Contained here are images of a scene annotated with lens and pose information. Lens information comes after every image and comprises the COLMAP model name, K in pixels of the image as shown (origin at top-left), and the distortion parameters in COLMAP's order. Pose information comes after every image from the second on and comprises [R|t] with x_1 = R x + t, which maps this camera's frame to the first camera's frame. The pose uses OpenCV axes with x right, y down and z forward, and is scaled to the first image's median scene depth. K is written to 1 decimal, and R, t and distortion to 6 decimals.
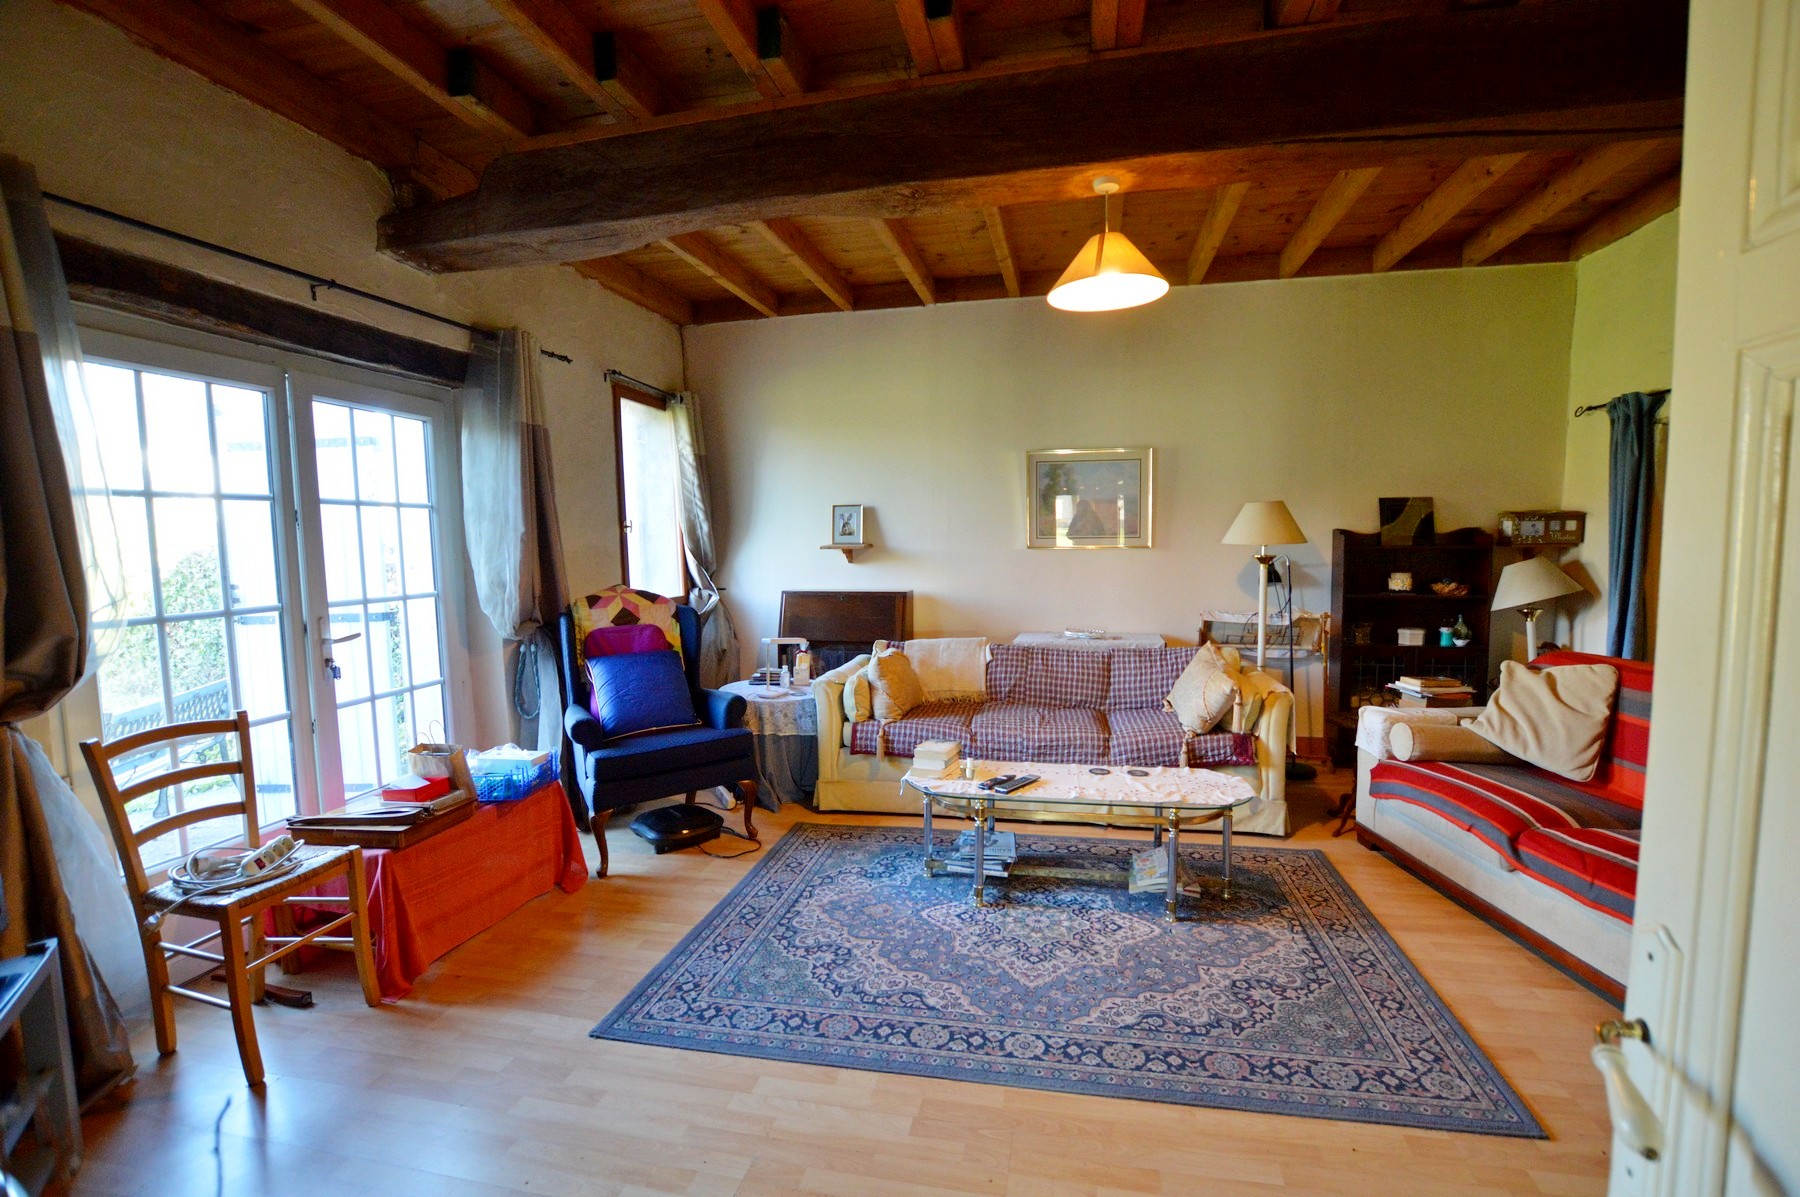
lens RADIAL K [[804.9, 0, 909.5], [0, 804.9, 602.2], [0, 0, 1]] dist [-0.024333, 0.000002]
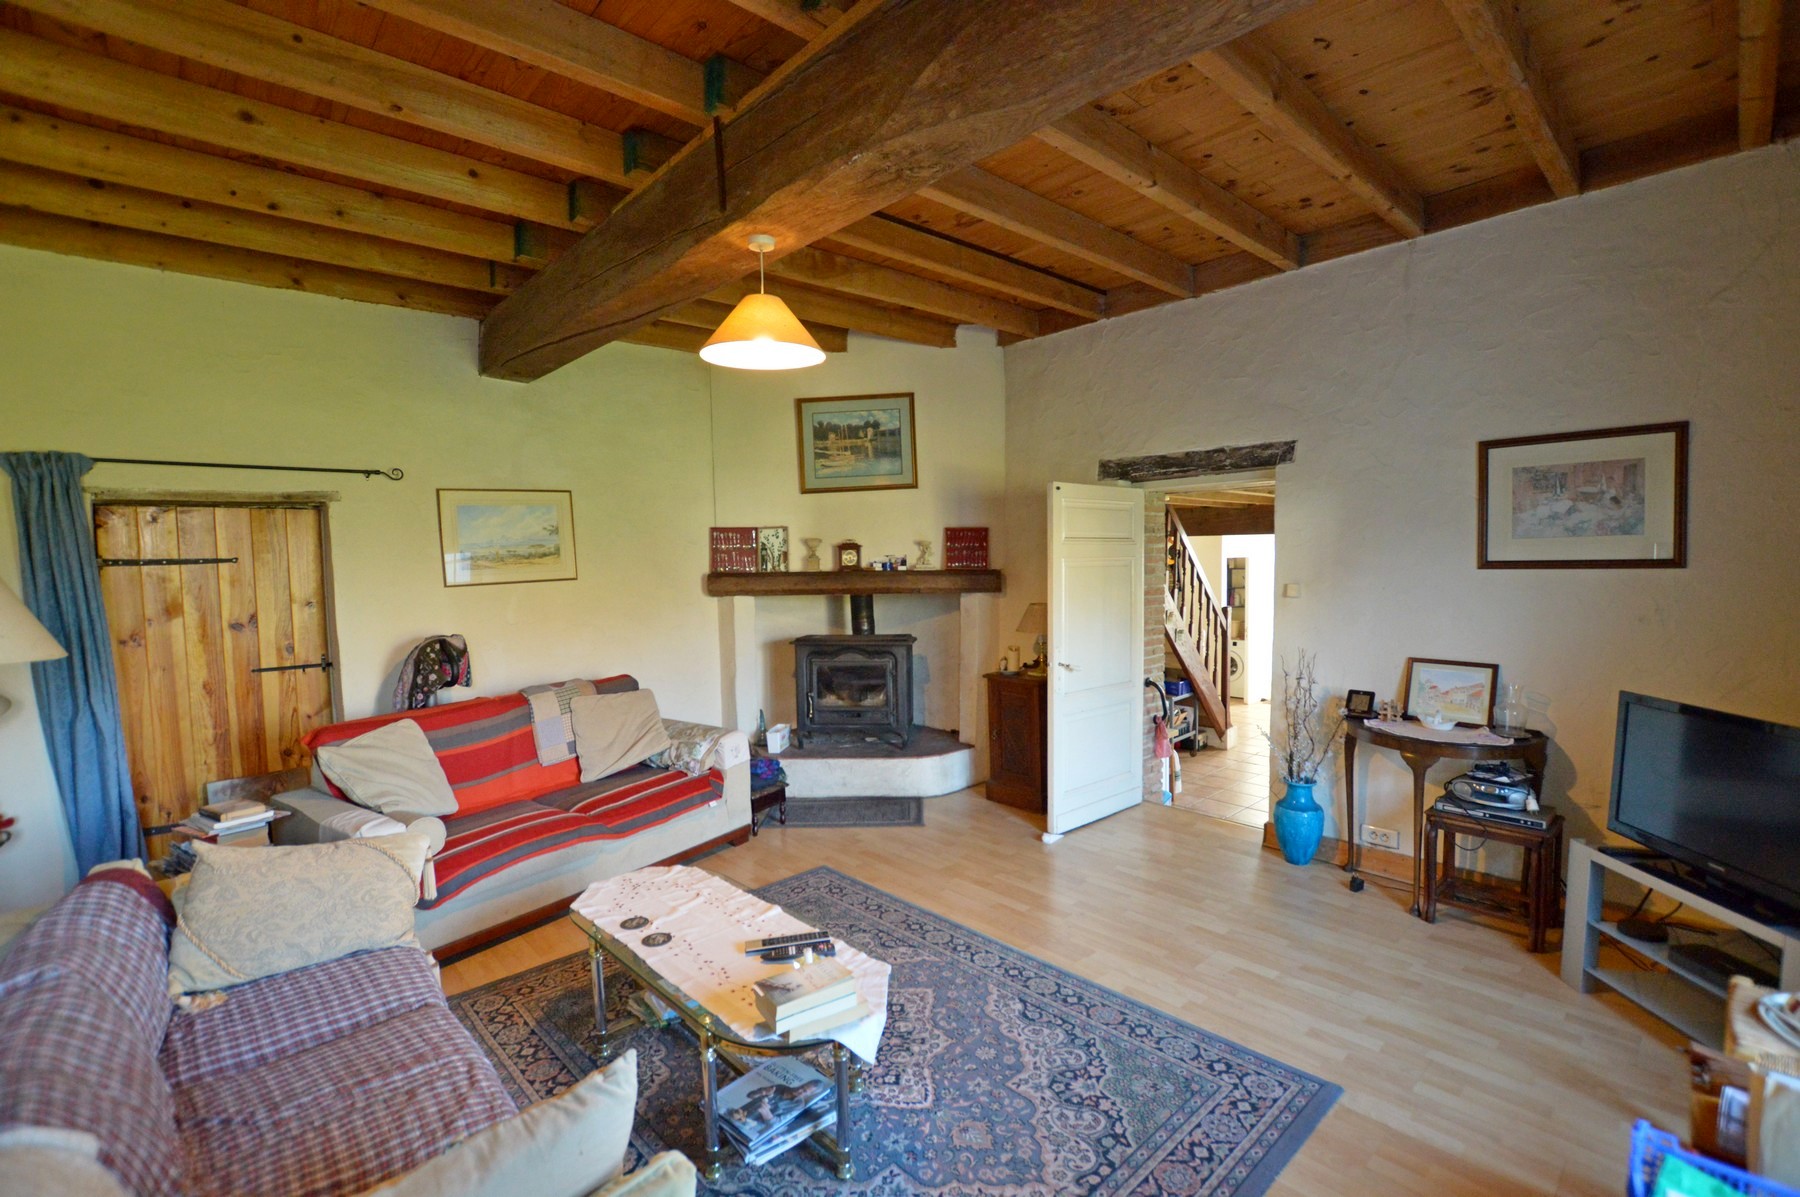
lens RADIAL K [[804.9, 0, 907.5], [0, 804.9, 603.2], [0, 0, 1]] dist [-0.024333, 0.000002]
pose [[-0.815073, -0.005299, 0.579333, -0.473323], [0.079742, 0.989415, 0.121239, -0.208358], [-0.573844, 0.145016, -0.806023, 1.818212]]
